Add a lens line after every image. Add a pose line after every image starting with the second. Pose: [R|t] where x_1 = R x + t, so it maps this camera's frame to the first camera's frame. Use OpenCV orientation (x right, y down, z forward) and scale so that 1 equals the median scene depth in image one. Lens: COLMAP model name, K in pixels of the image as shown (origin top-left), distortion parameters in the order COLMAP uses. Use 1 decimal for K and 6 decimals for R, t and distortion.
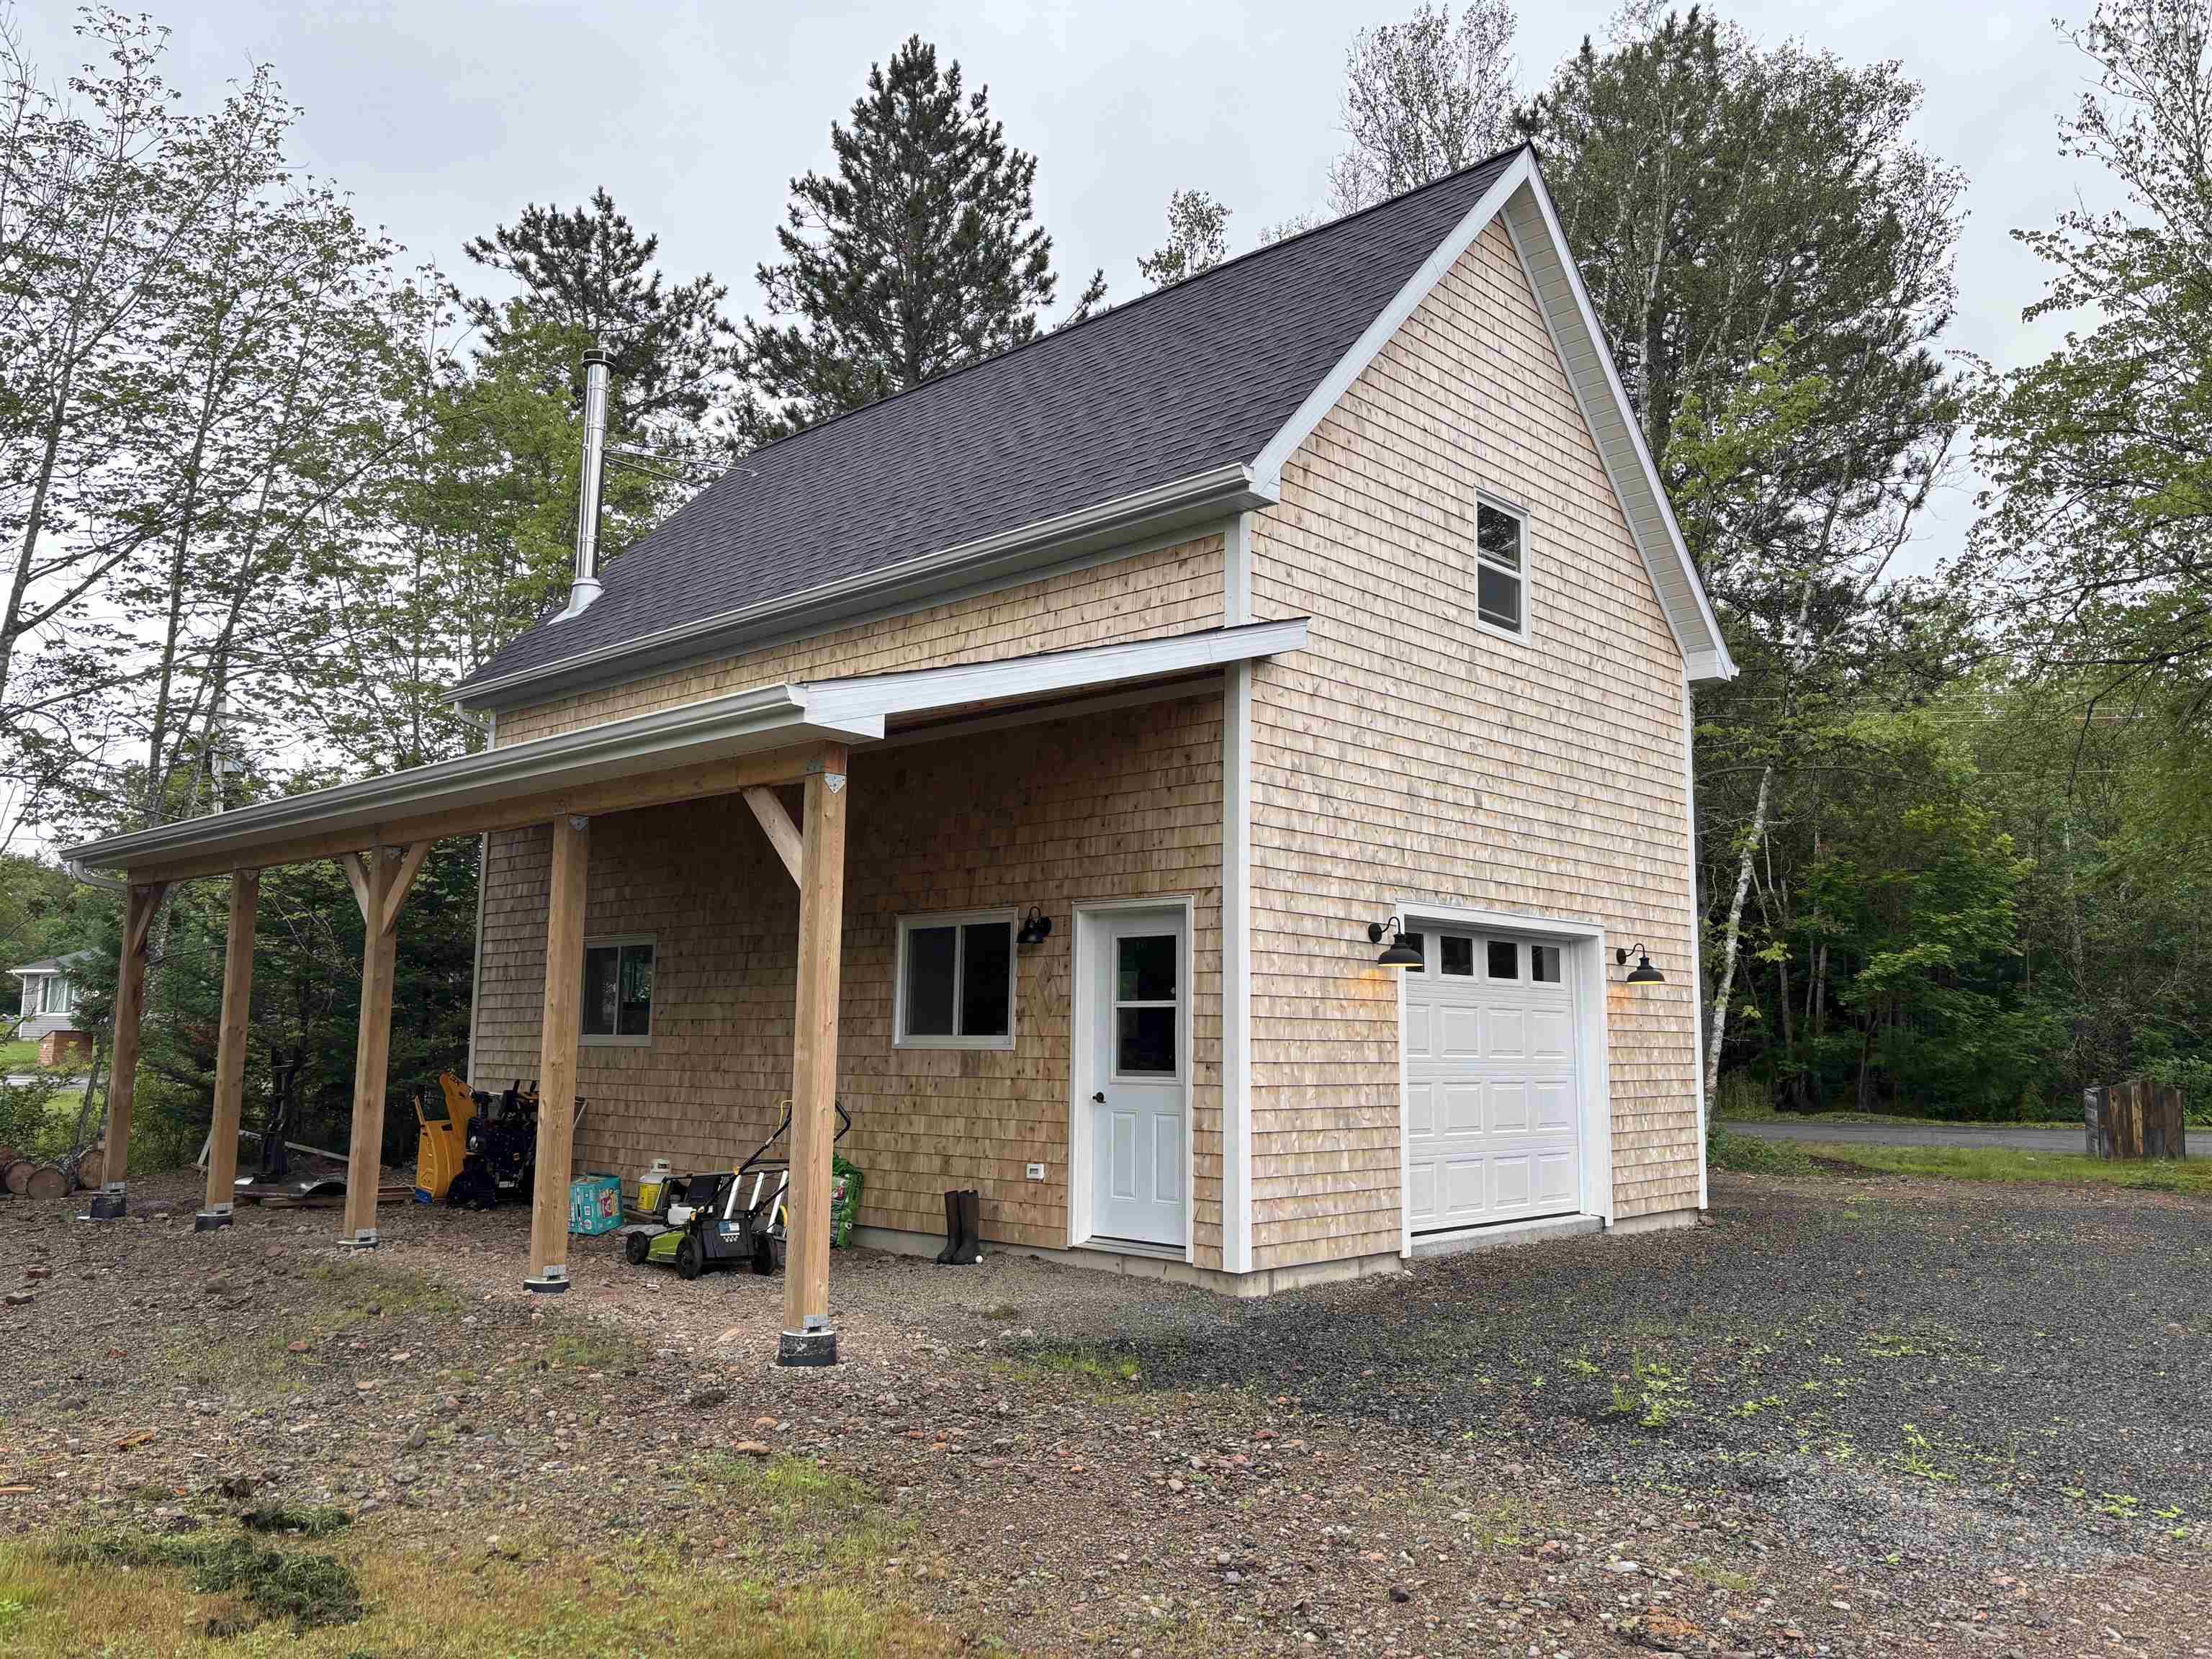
lens RADIAL K [[1672.1, 0, 1118.5], [0, 1672.1, 824.6], [0, 0, 1]] dist [0.049347, -0.069720]
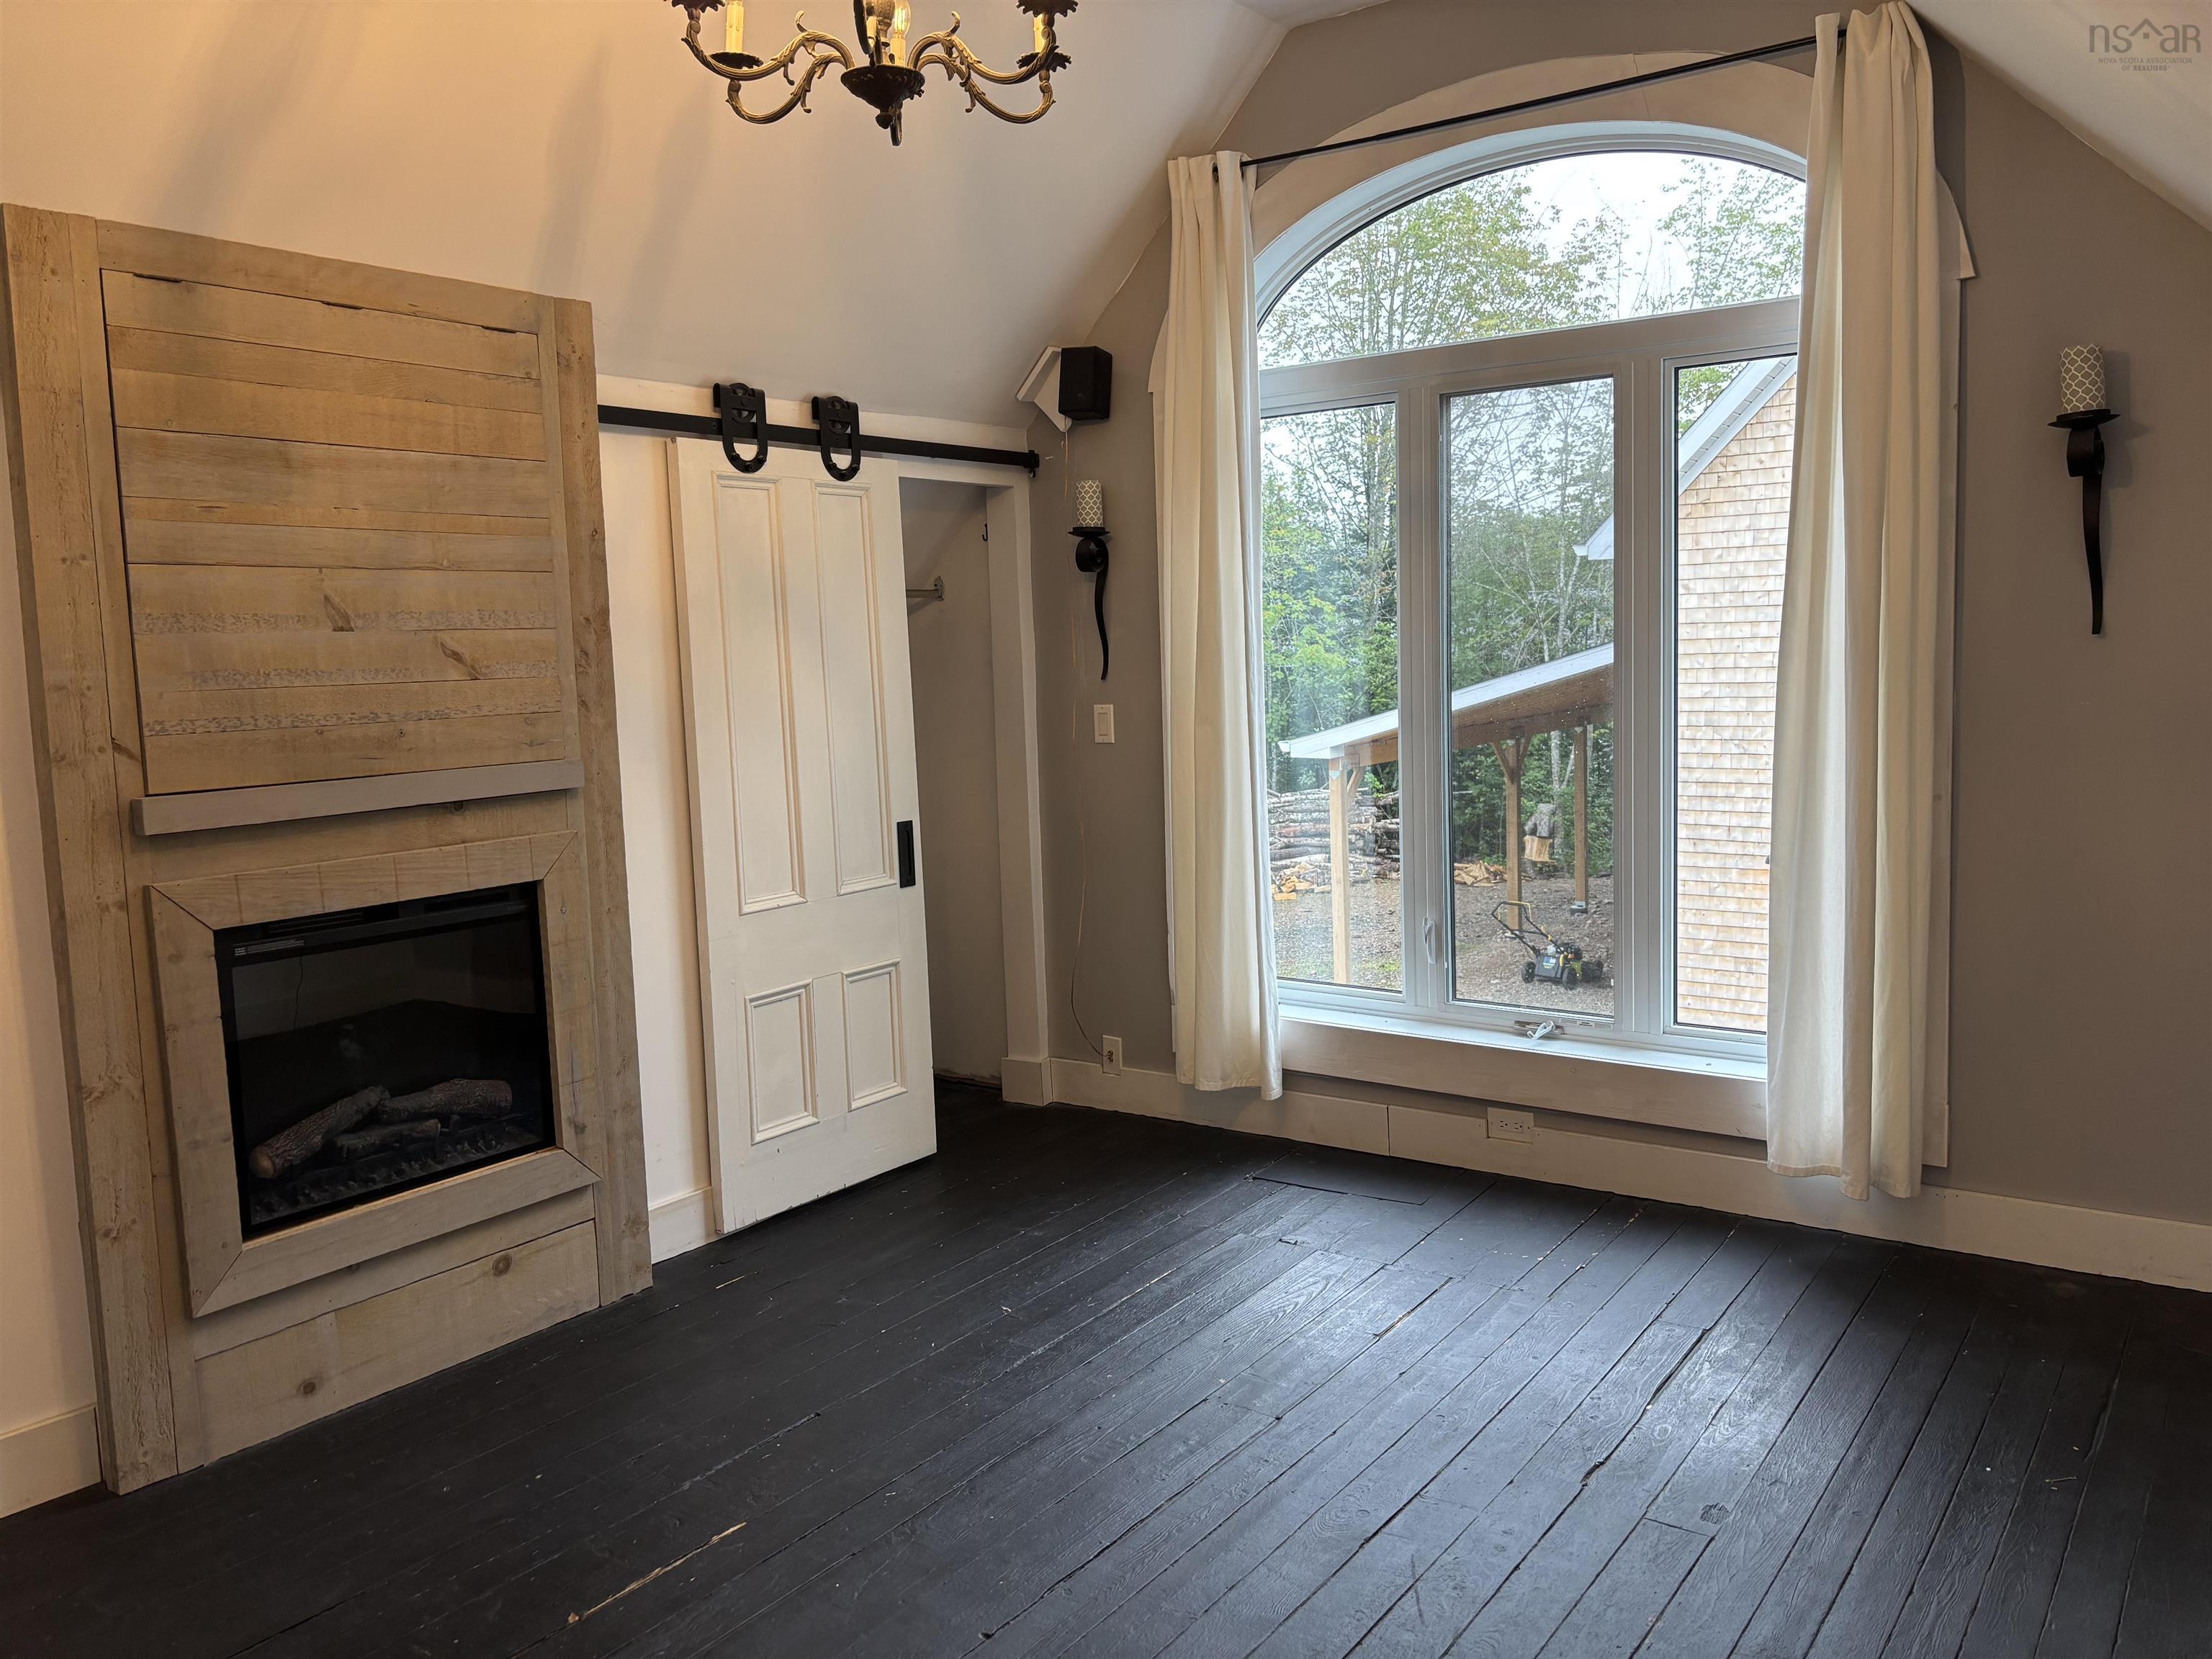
lens RADIAL K [[1672.1, 0, 1109.6], [0, 1672.1, 819.2], [0, 0, 1]] dist [0.049347, -0.069720]
pose [[0.125919, 0.094945, -0.987487, 1.282920], [0.159109, 0.980590, 0.114571, -0.172701], [0.979198, -0.171545, 0.108368, 0.292675]]
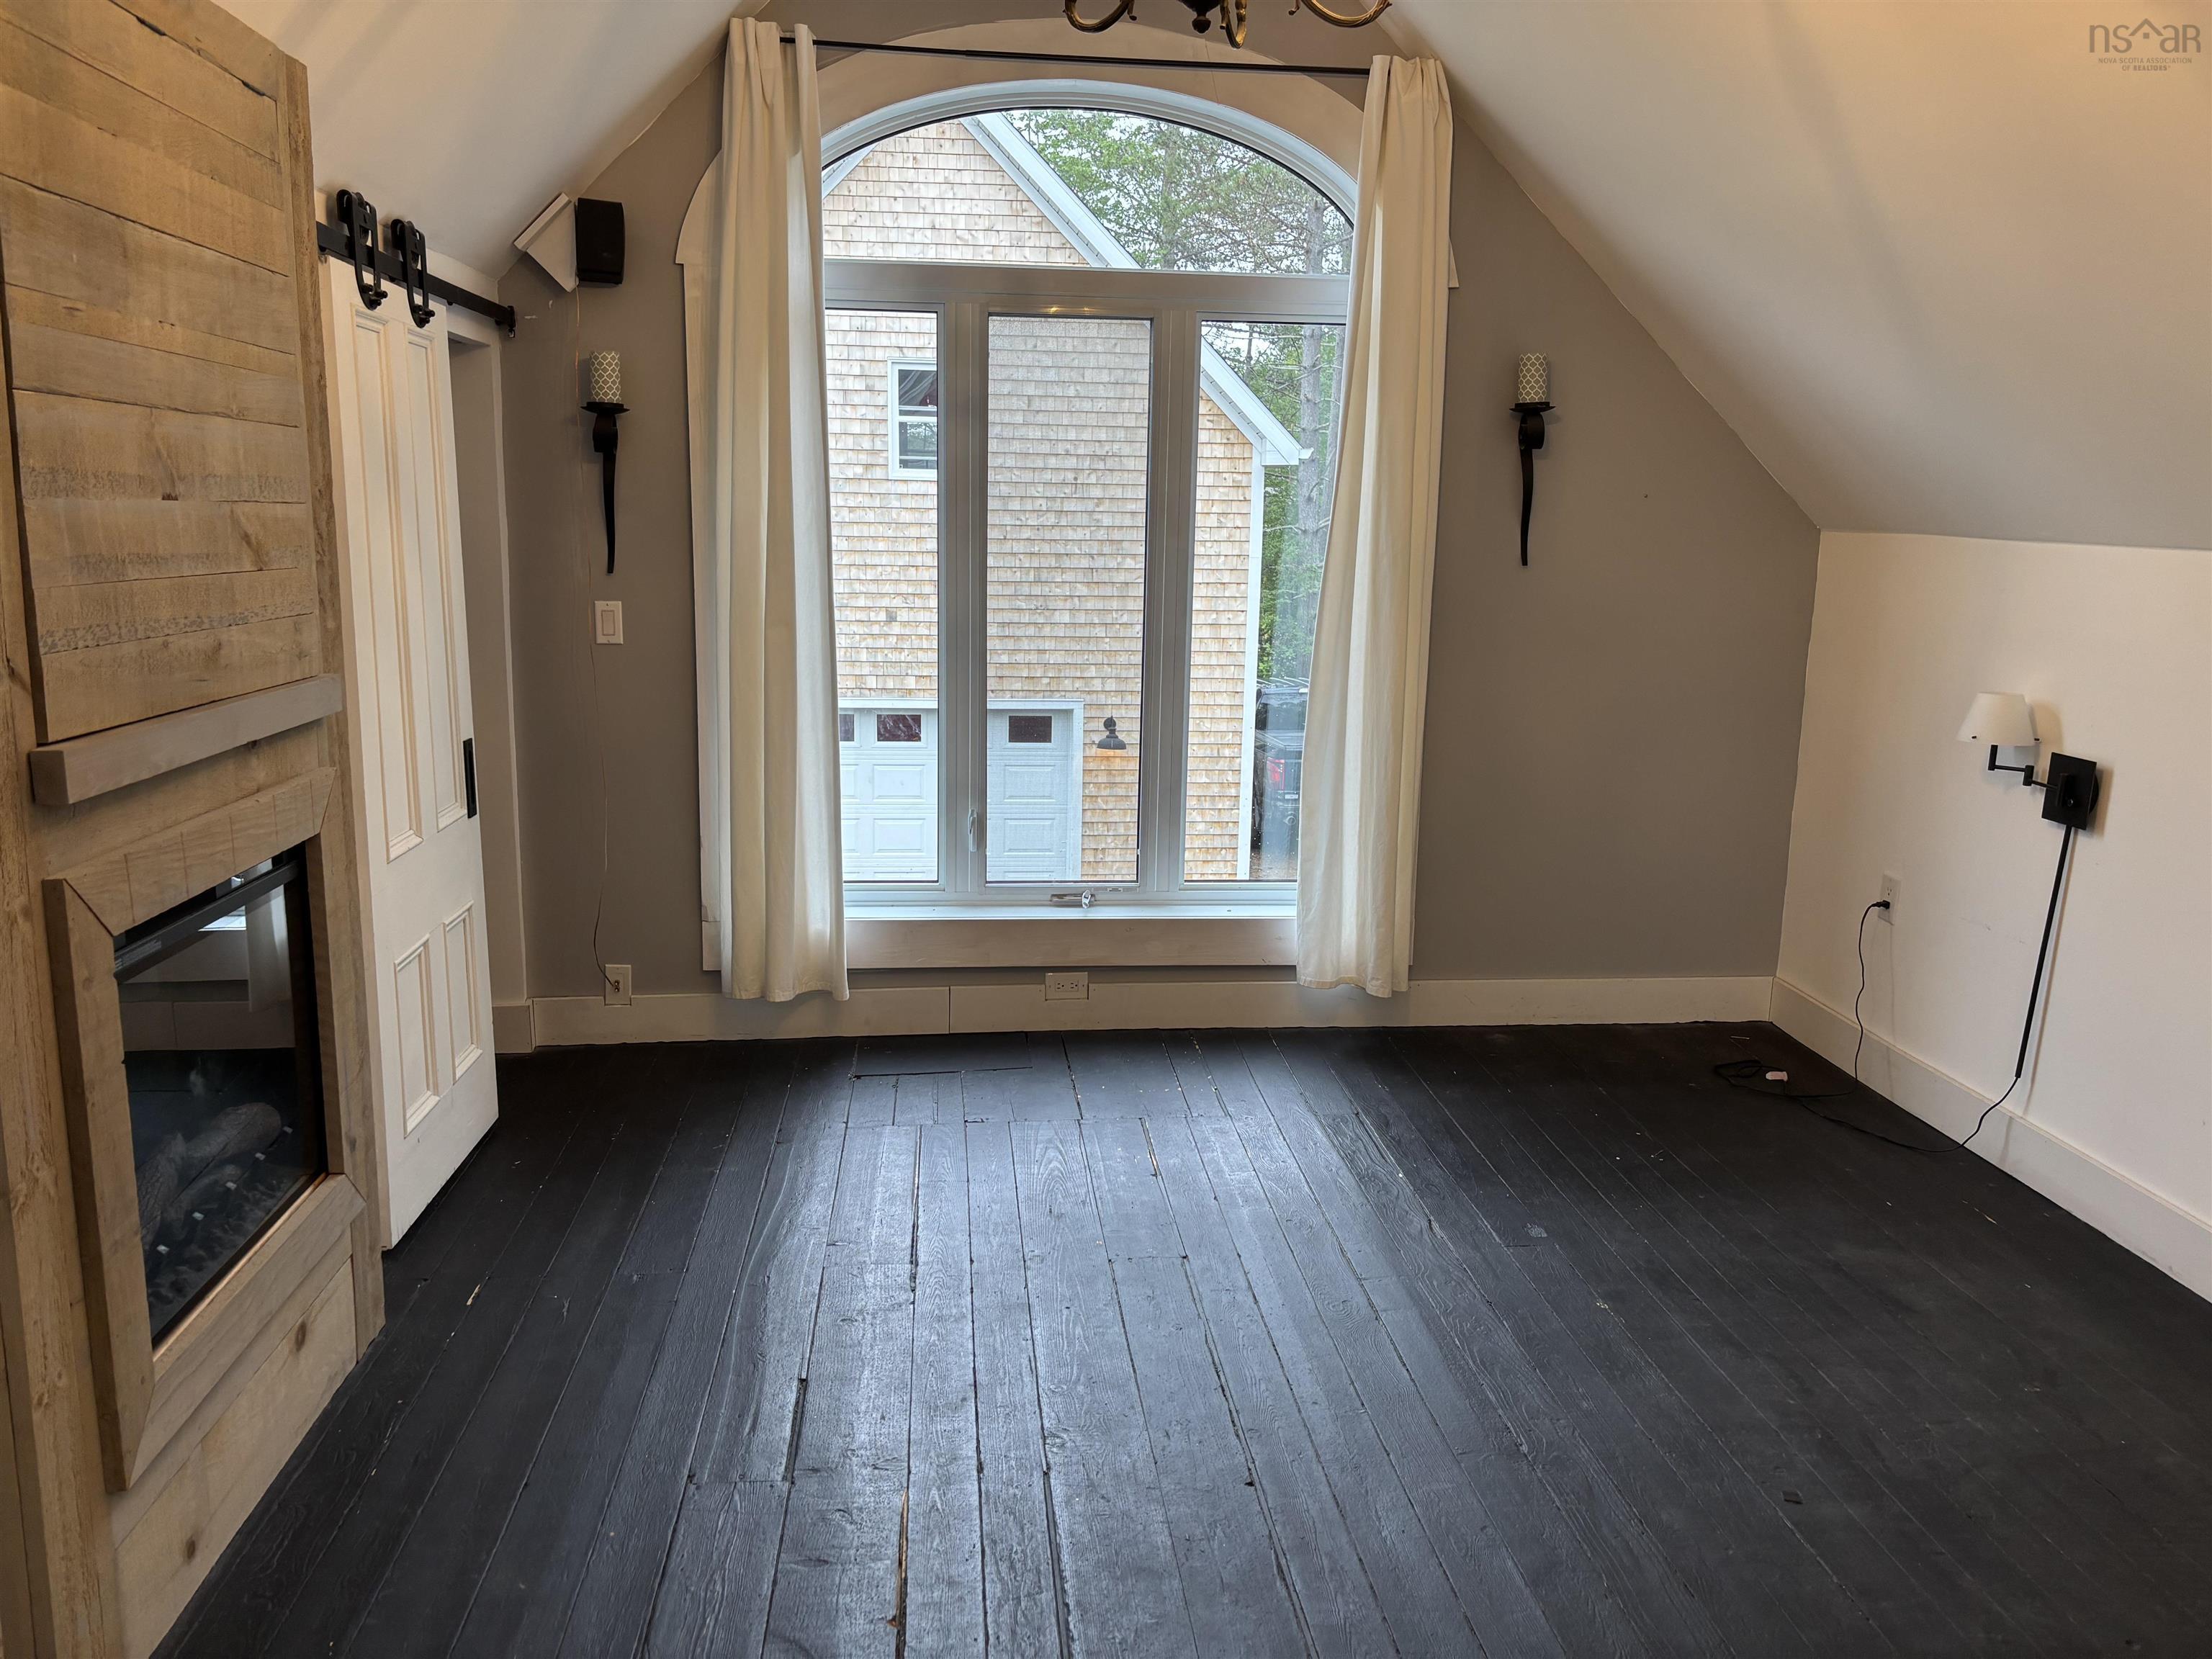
lens RADIAL K [[1672.1, 0, 1114.6], [0, 1672.1, 822.3], [0, 0, 1]] dist [0.049347, -0.069720]
pose [[0.756560, 0.123700, -0.642118, 1.206117], [0.071733, 0.960320, 0.269517, -0.199406], [0.649978, -0.249967, 0.717667, 0.131569]]
